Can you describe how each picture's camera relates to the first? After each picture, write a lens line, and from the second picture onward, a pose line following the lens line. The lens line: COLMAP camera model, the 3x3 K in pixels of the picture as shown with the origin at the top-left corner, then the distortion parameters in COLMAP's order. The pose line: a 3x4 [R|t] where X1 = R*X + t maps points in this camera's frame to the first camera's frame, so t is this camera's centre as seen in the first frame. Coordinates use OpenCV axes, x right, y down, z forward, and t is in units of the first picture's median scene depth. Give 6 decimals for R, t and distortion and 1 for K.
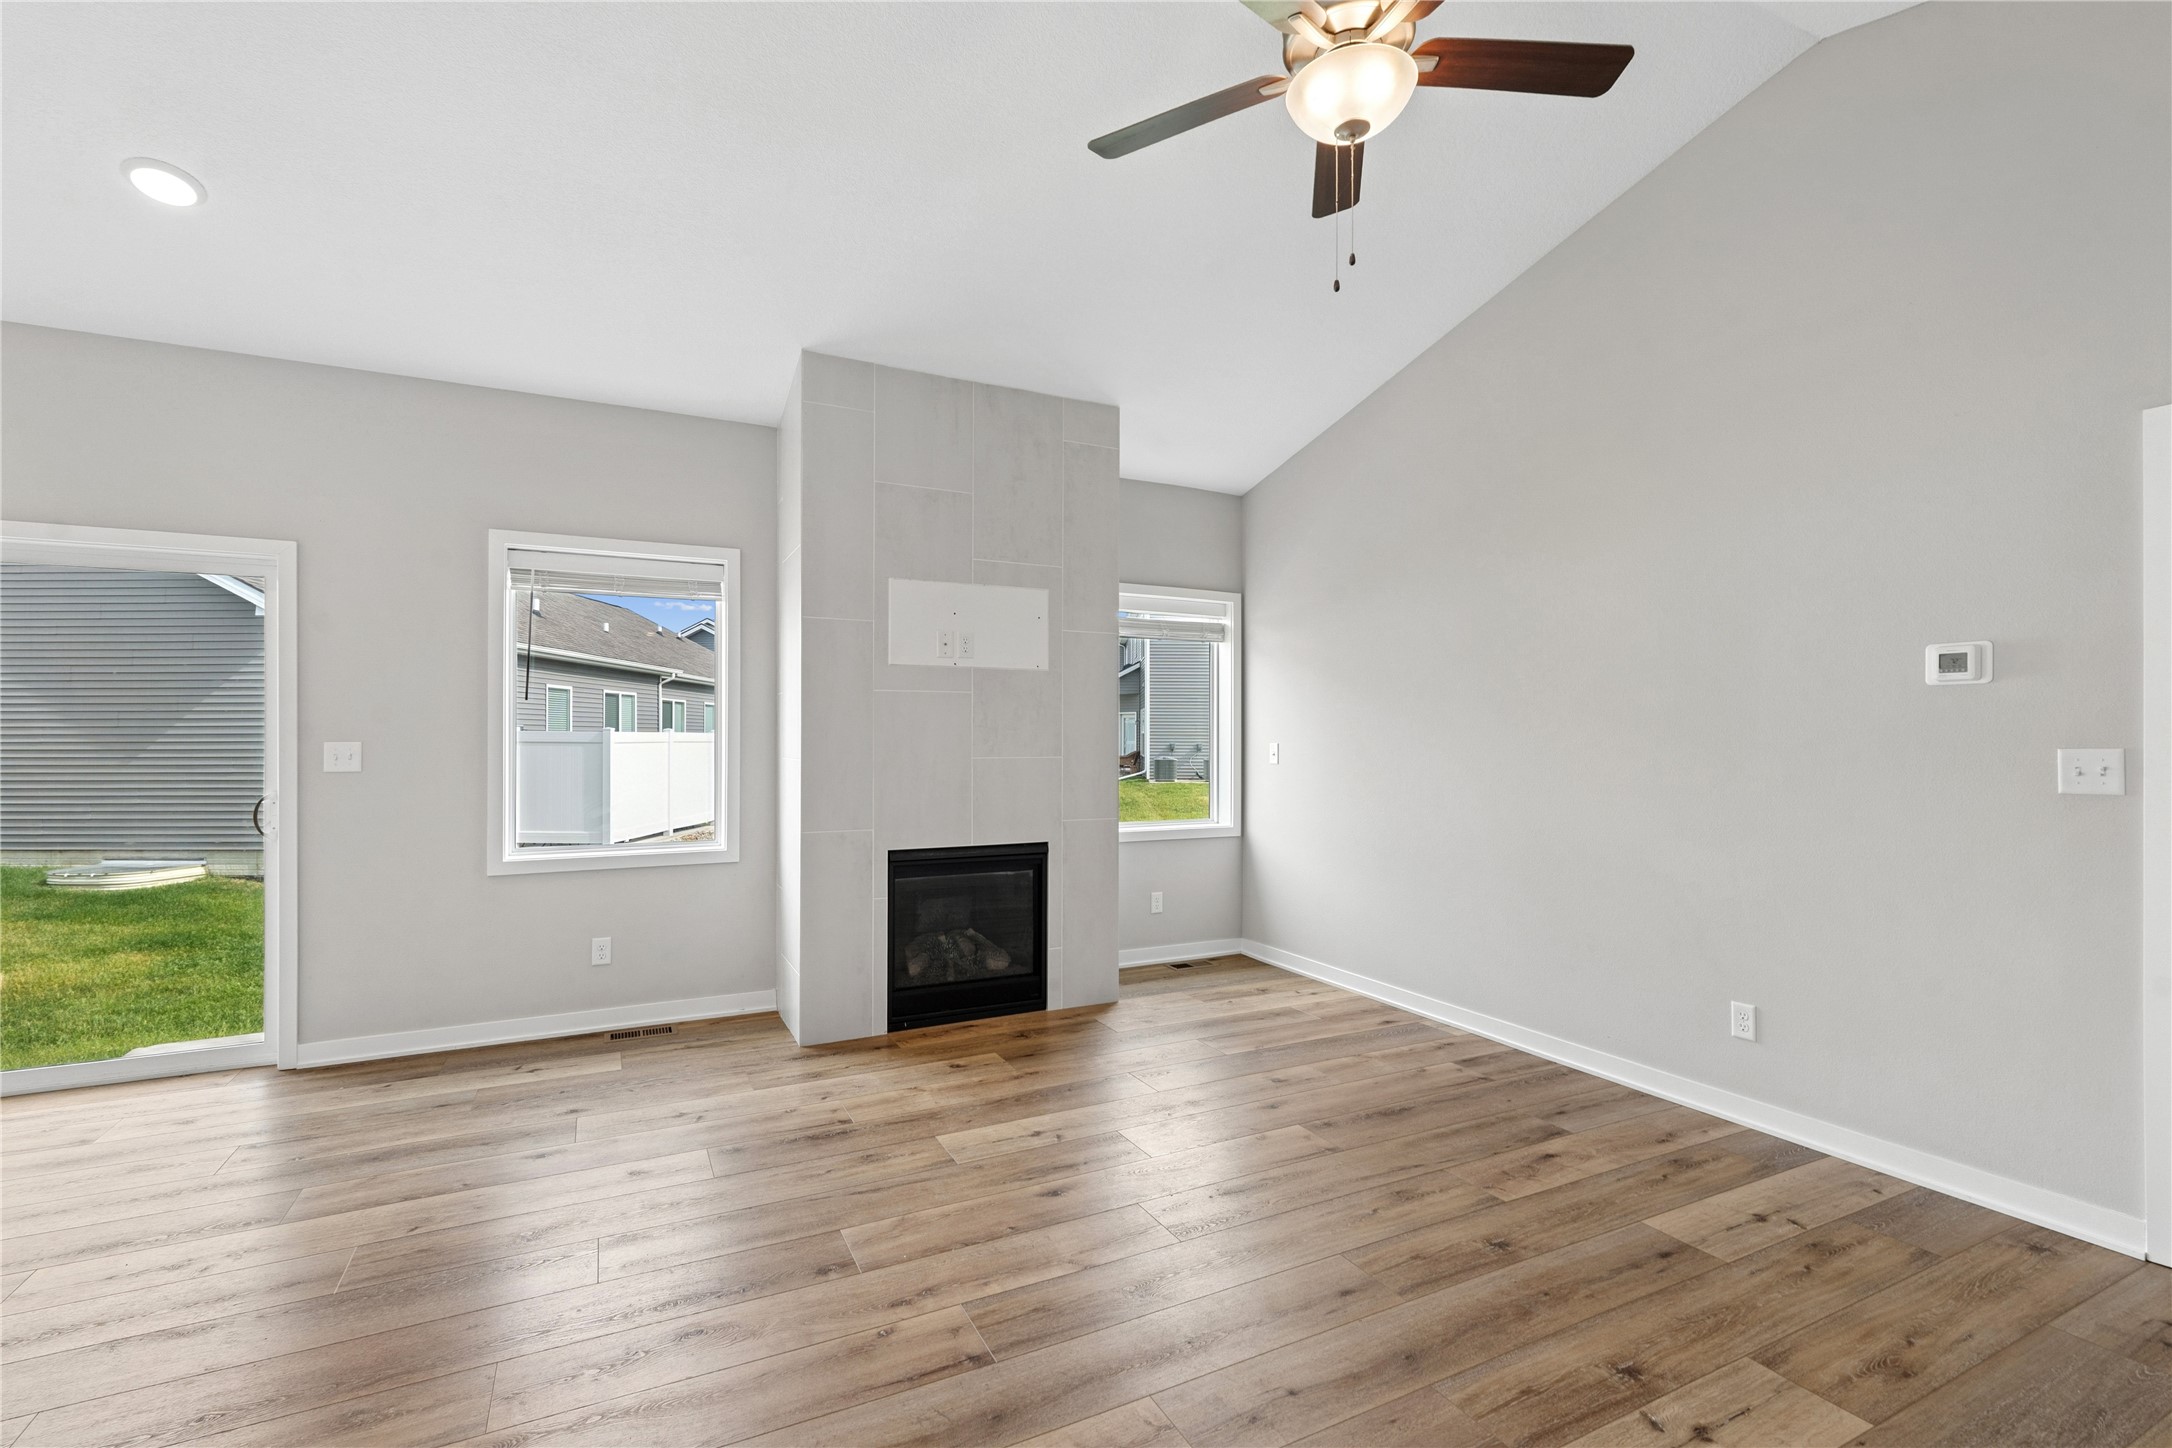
lens RADIAL K [[953.1, 0, 1081.4], [0, 953.1, 737.6], [0, 0, 1]] dist [0.002755, -0.000379]
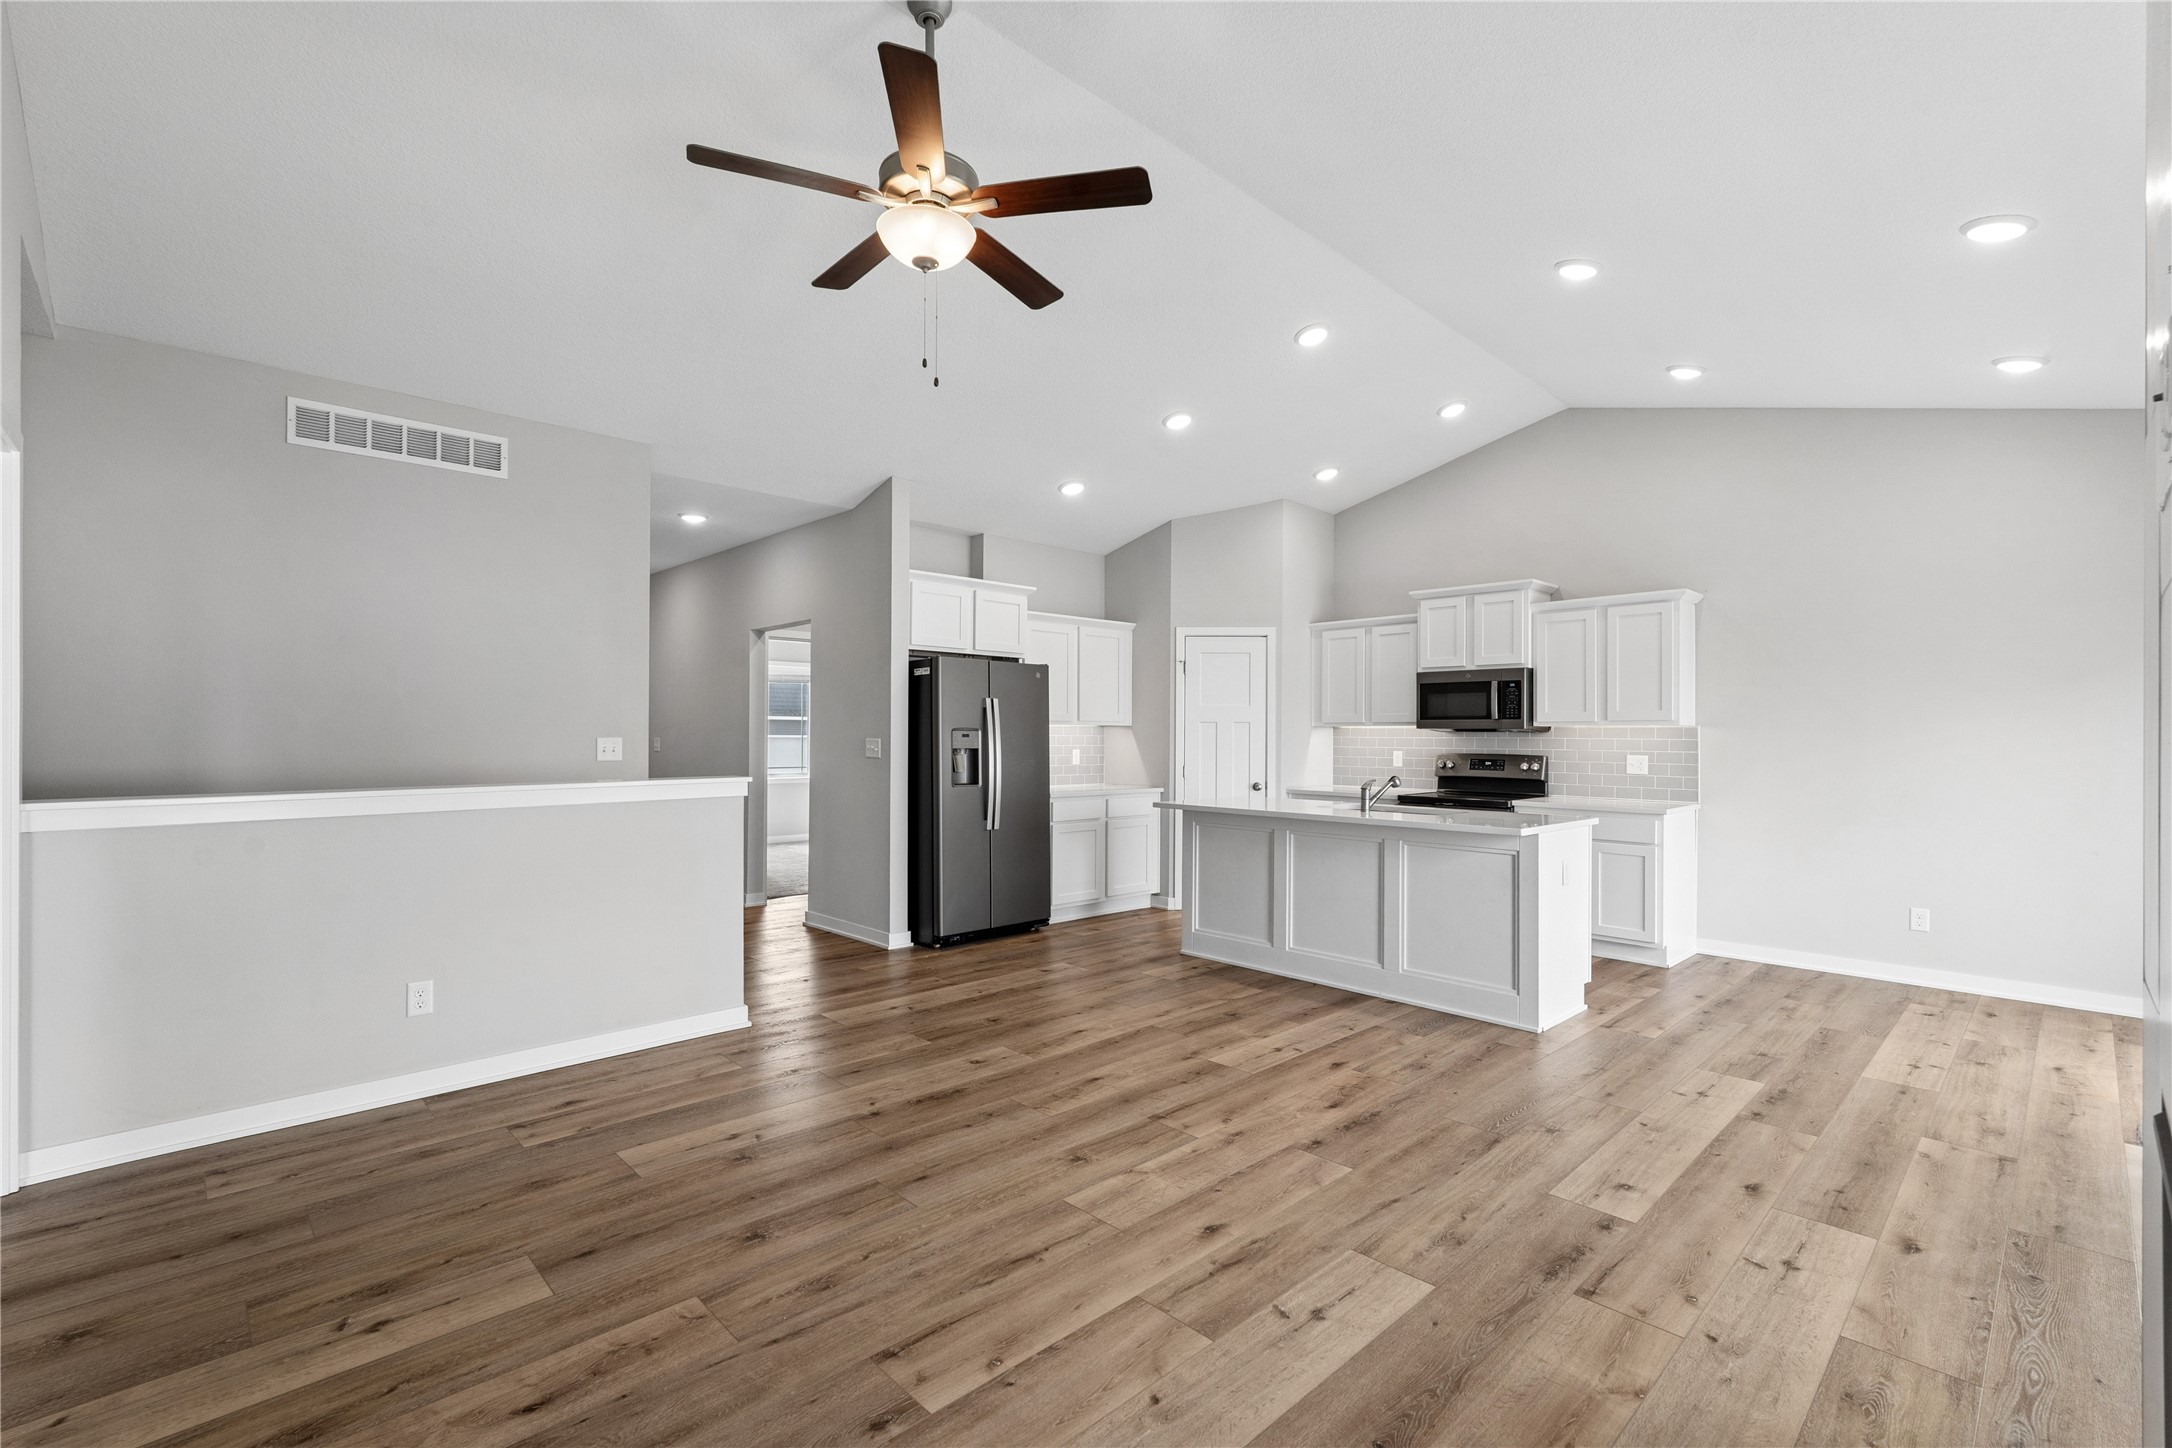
lens RADIAL K [[953.1, 0, 1087.6], [0, 953.1, 735.7], [0, 0, 1]] dist [0.002755, -0.000379]
pose [[-0.954039, -0.007315, -0.299593, 0.265245], [-0.006996, 0.999973, -0.002138, 0.001932], [0.299601, 0.000057, -0.954065, 1.336721]]
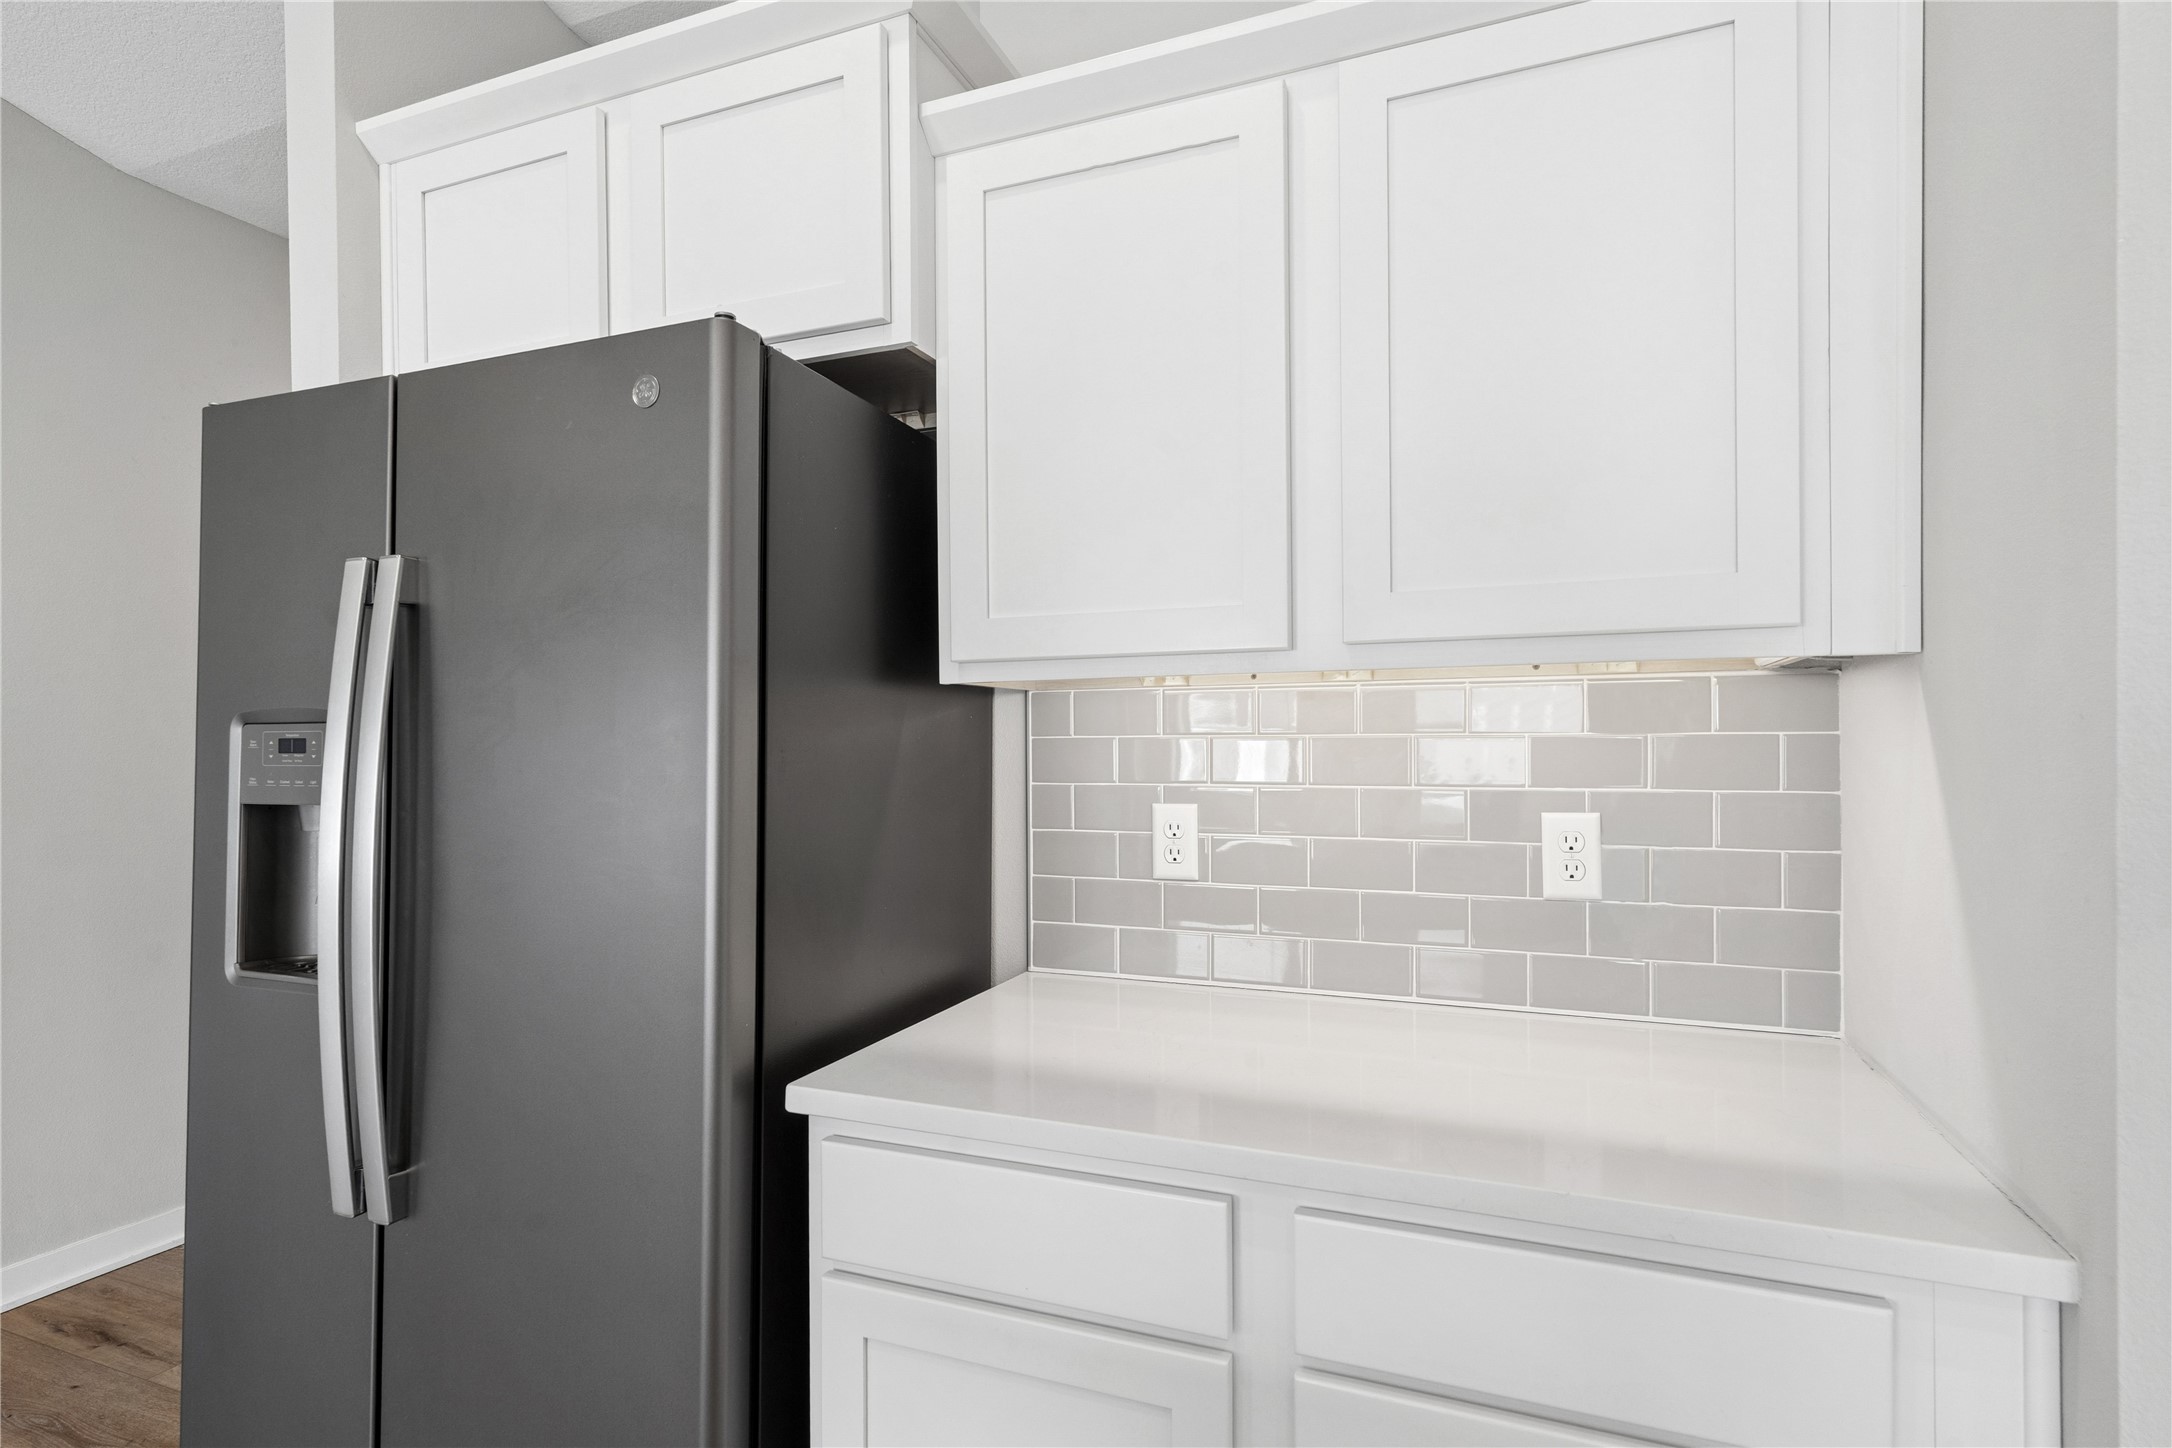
lens RADIAL K [[1099.7, 0, 1096.3], [0, 1099.7, 734.0], [0, 0, 1]] dist [0.006554, 0.000737]
pose [[-0.668041, 0.008037, 0.744081, -0.497212], [0.004479, 0.999967, -0.006780, 0.000214], [-0.744111, -0.001197, -0.668055, -0.171855]]
